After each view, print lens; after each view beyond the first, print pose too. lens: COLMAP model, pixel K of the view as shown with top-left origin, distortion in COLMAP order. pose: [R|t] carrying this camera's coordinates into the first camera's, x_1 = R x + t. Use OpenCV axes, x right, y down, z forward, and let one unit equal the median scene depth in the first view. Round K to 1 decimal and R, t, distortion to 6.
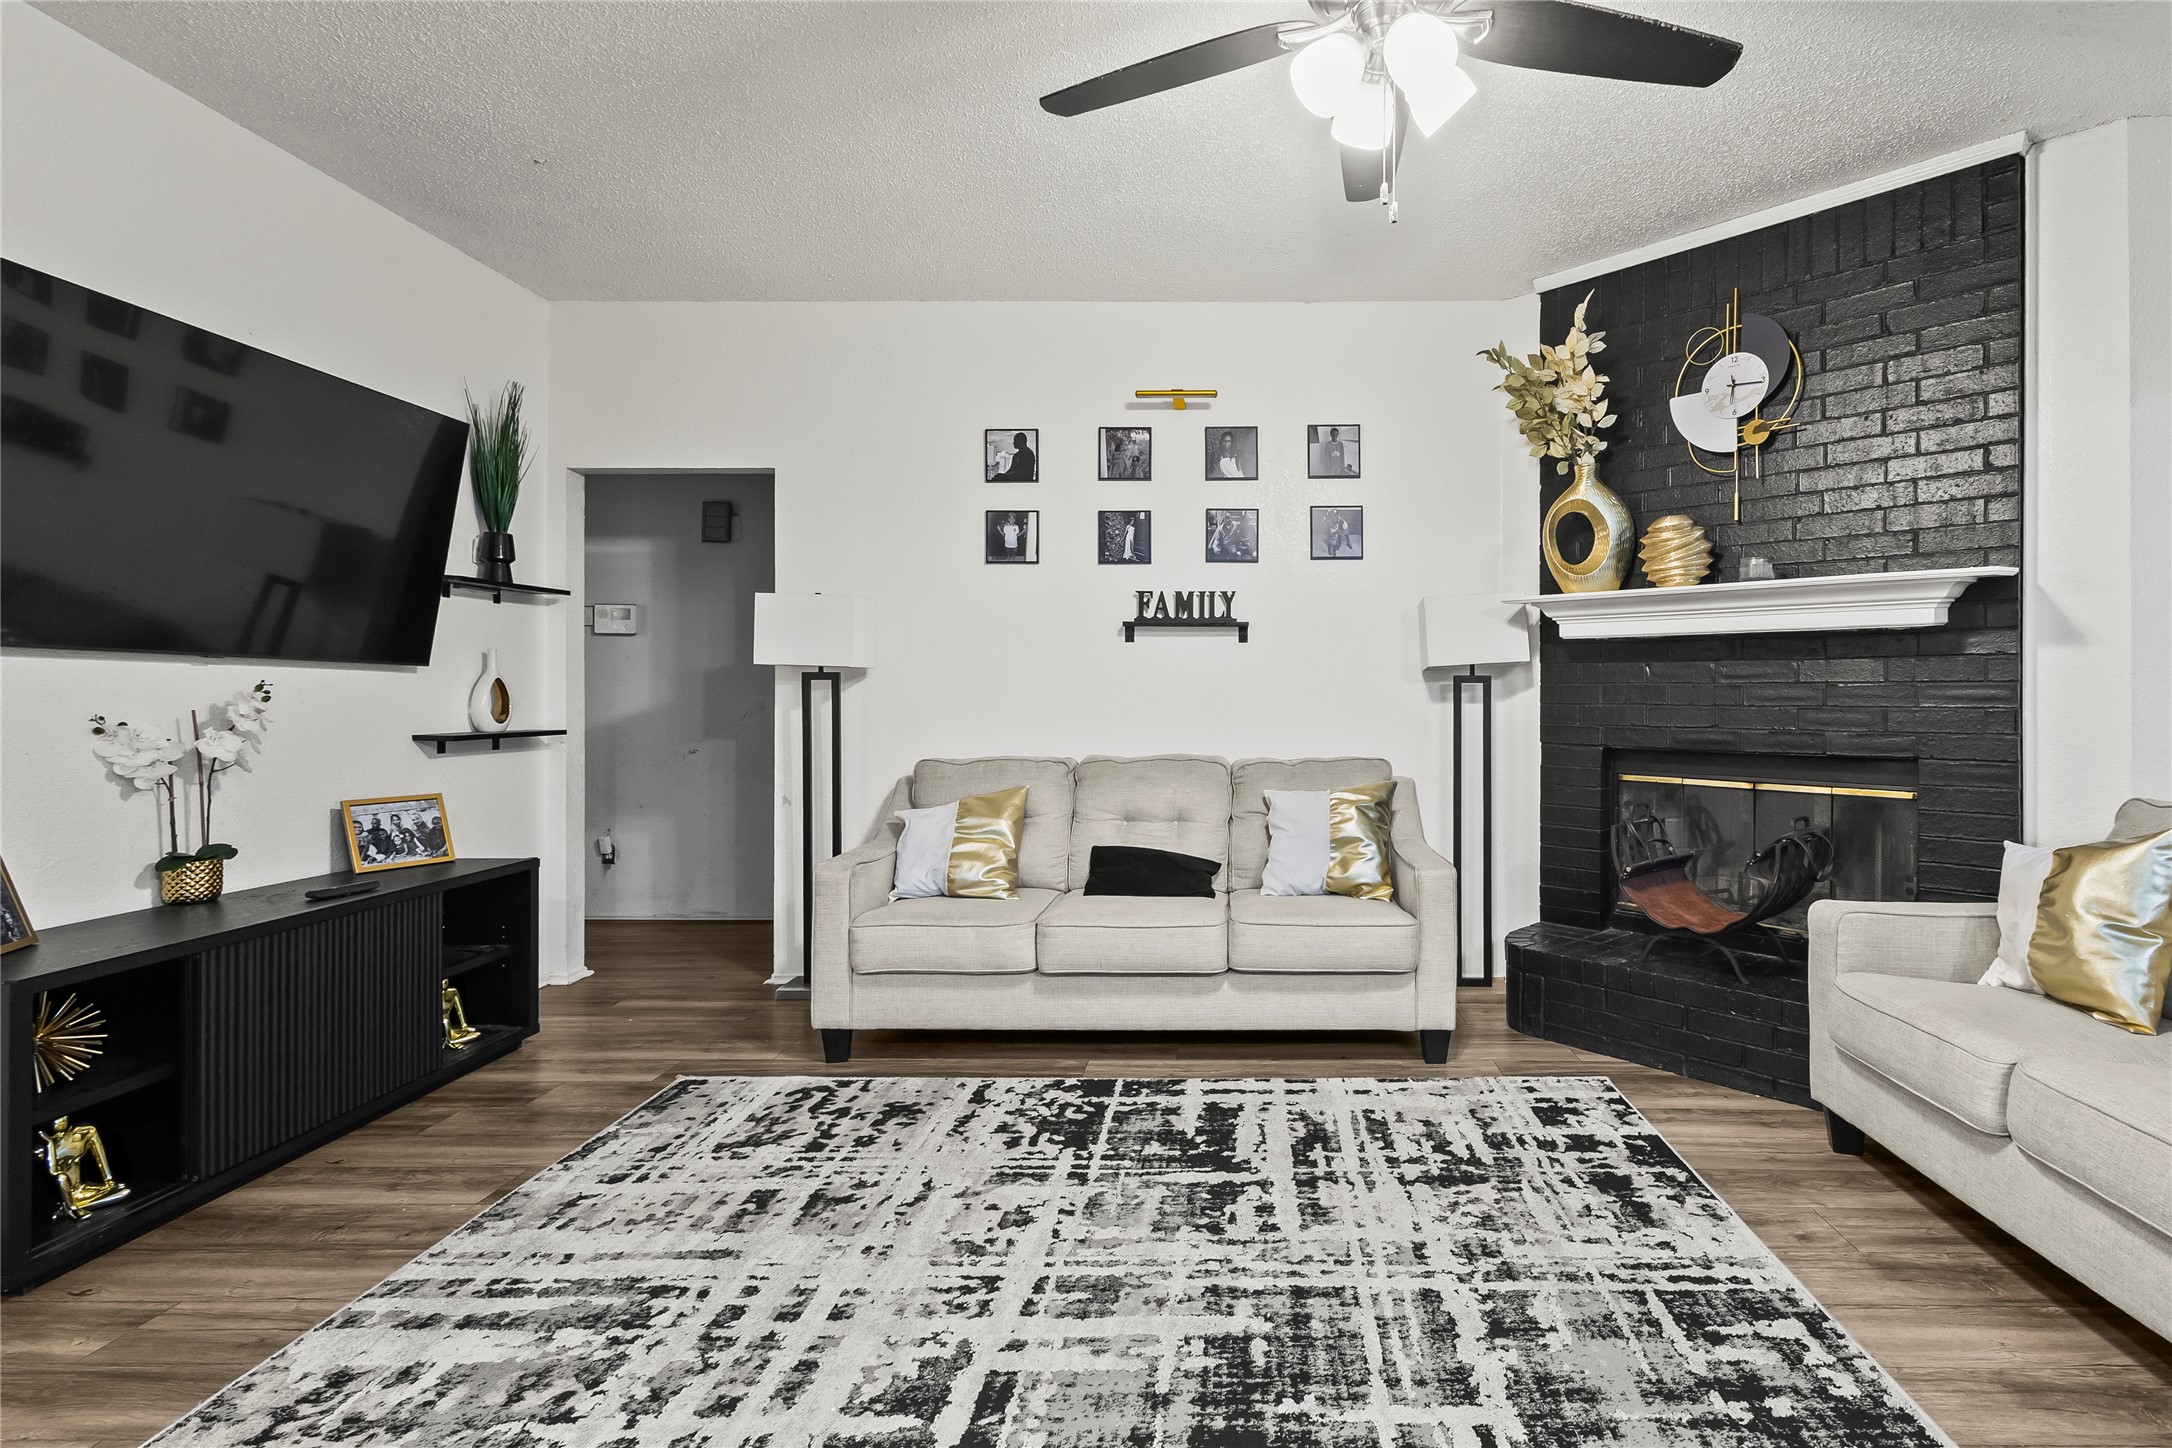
lens RADIAL K [[1057.8, 0, 1239.9], [0, 1057.8, 694.9], [0, 0, 1]] dist [0.005069, -0.000465]
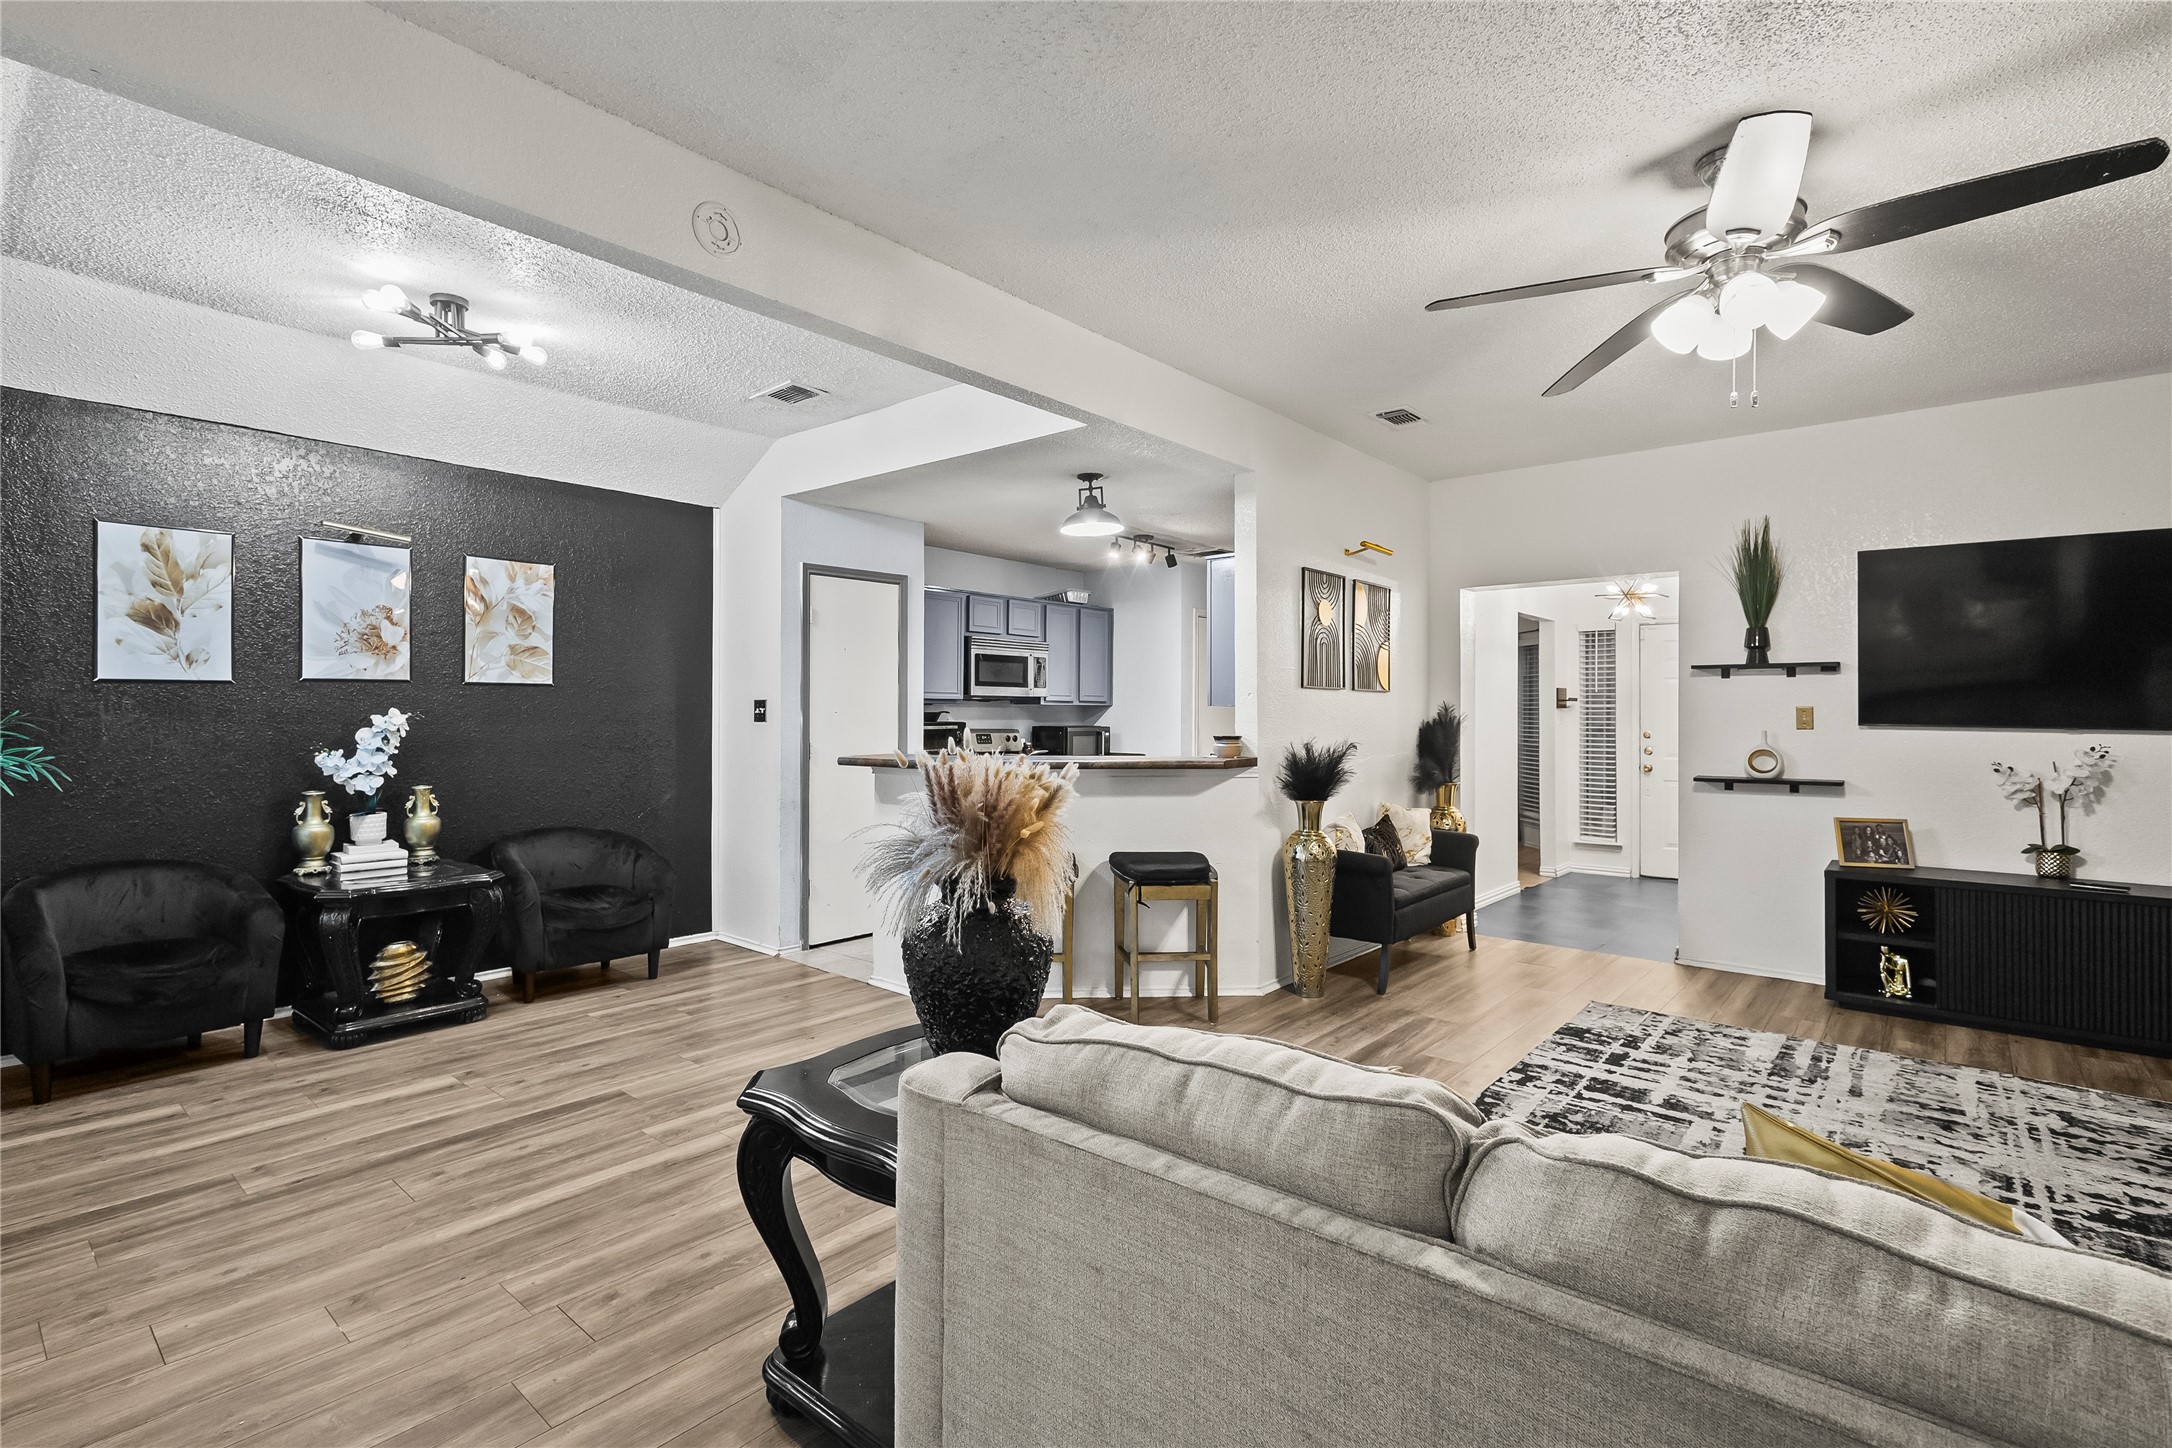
lens RADIAL K [[1009.1, 0, 1082.4], [0, 1009.1, 705.1], [0, 0, 1]] dist [0.013449, -0.004914]
pose [[-0.650251, -0.010696, -0.759644, 1.145315], [-0.006311, 0.999942, -0.008677, -0.047777], [0.759693, -0.000849, -0.650281, 0.837636]]
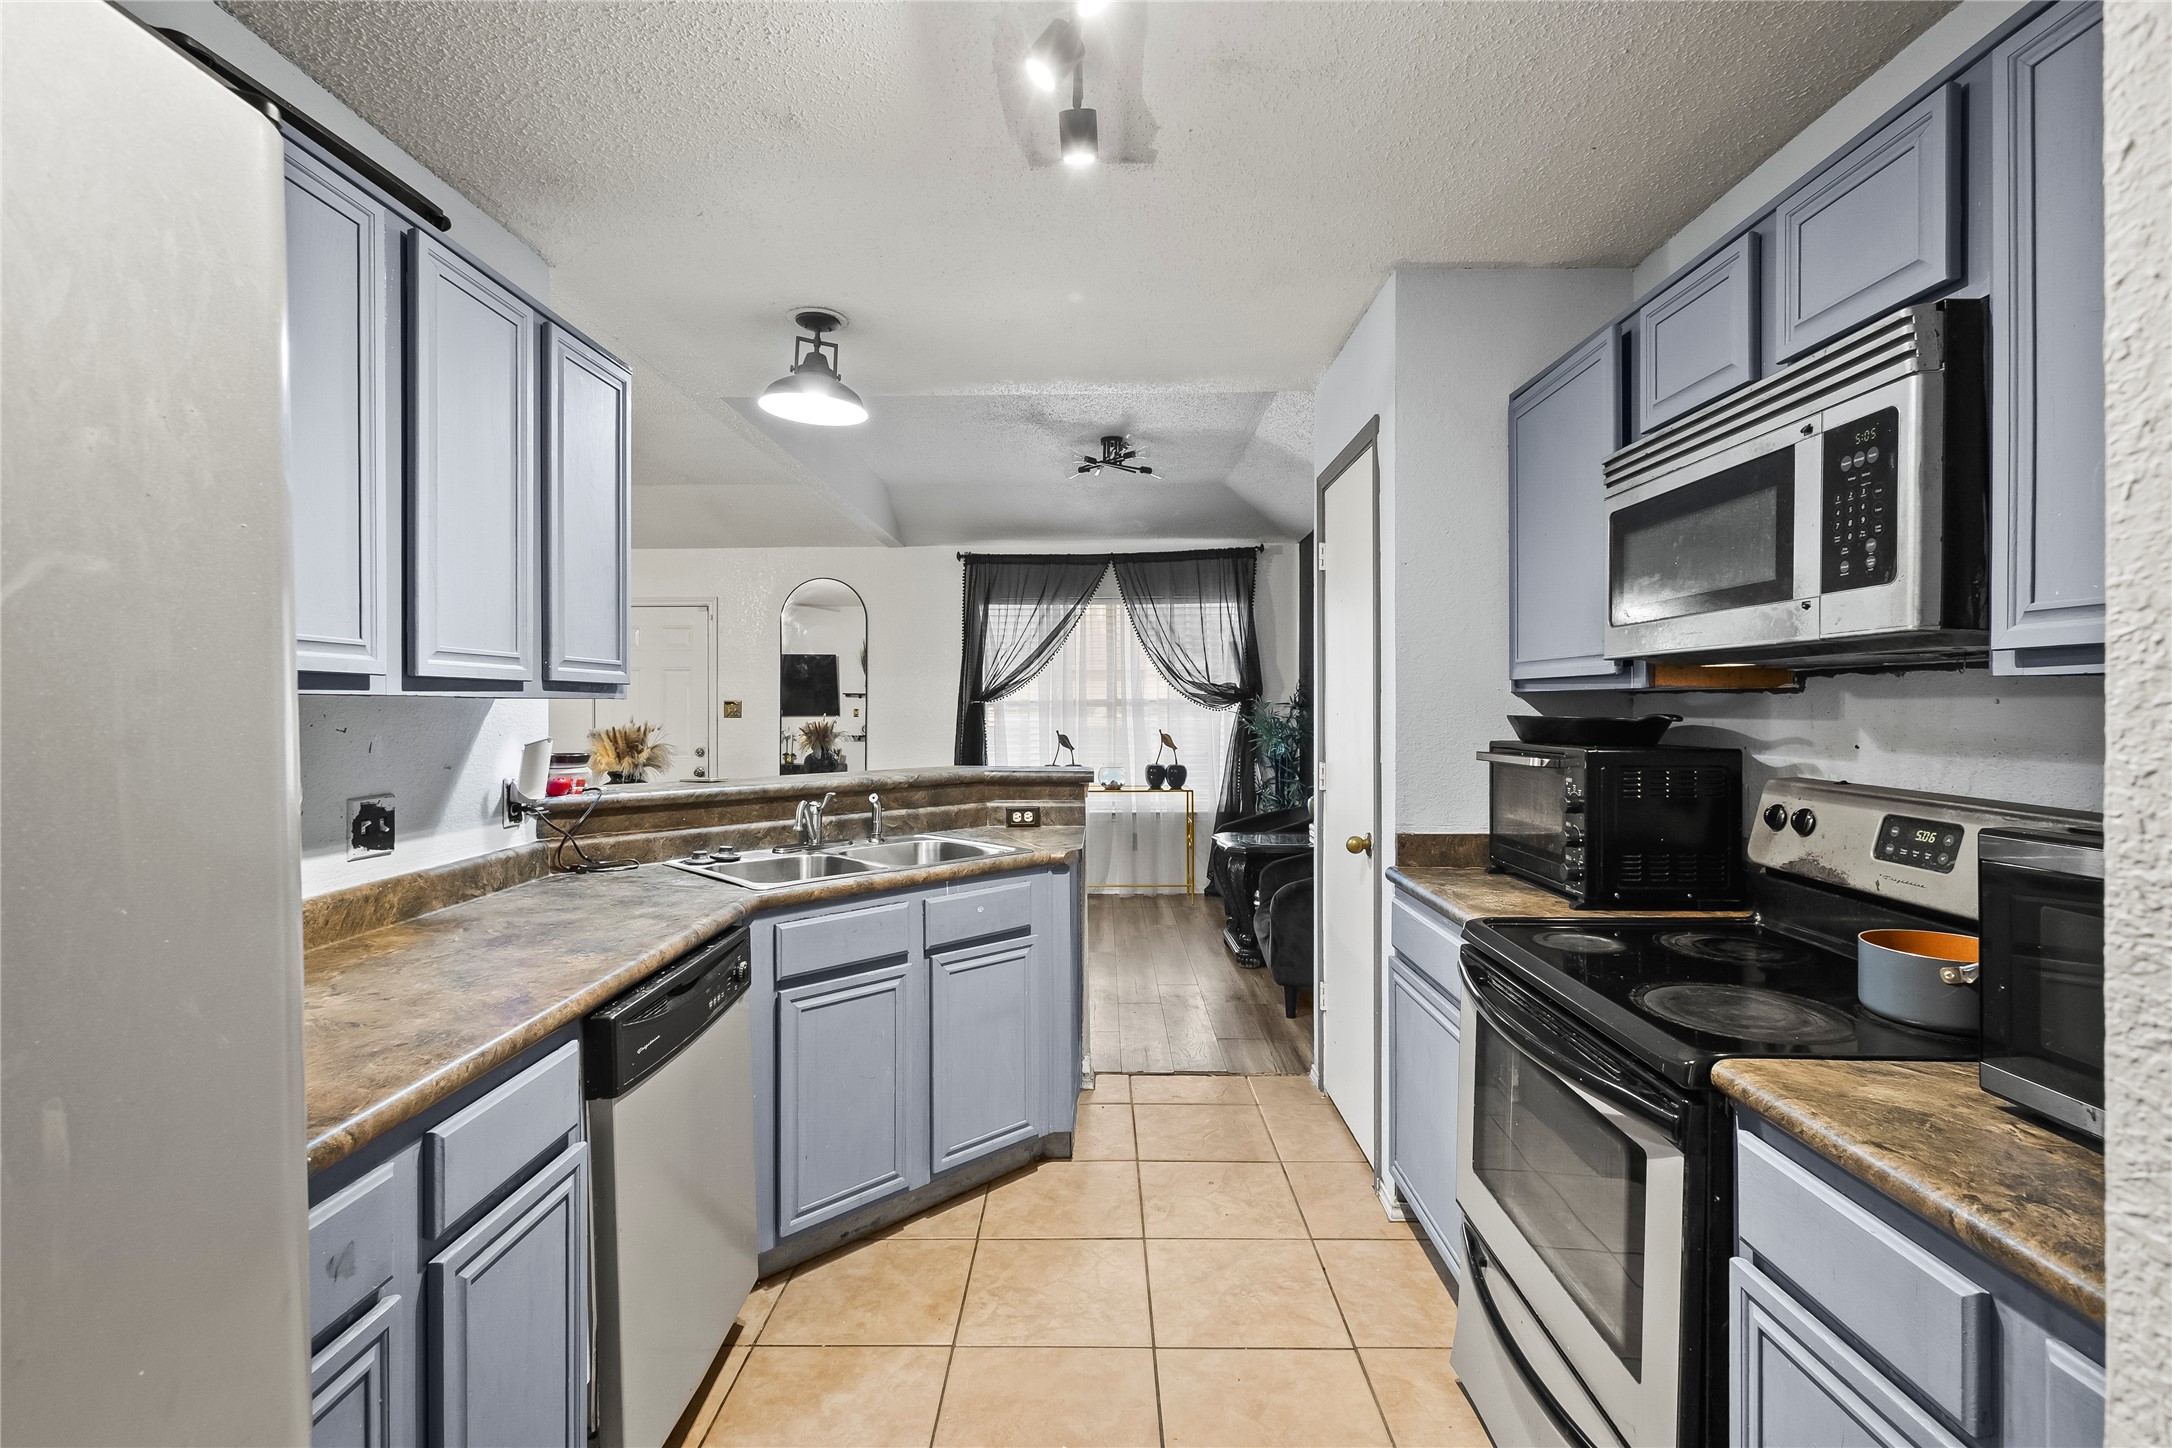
lens RADIAL K [[1005.7, 0, 1086.2], [0, 1005.7, 715.2], [0, 0, 1]] dist [0.008135, 0.000238]
pose [[0.011389, -0.012235, 0.999860, -1.135107], [0.000295, 0.999925, 0.012232, -0.059948], [-0.999935, 0.000156, 0.011392, -0.519801]]
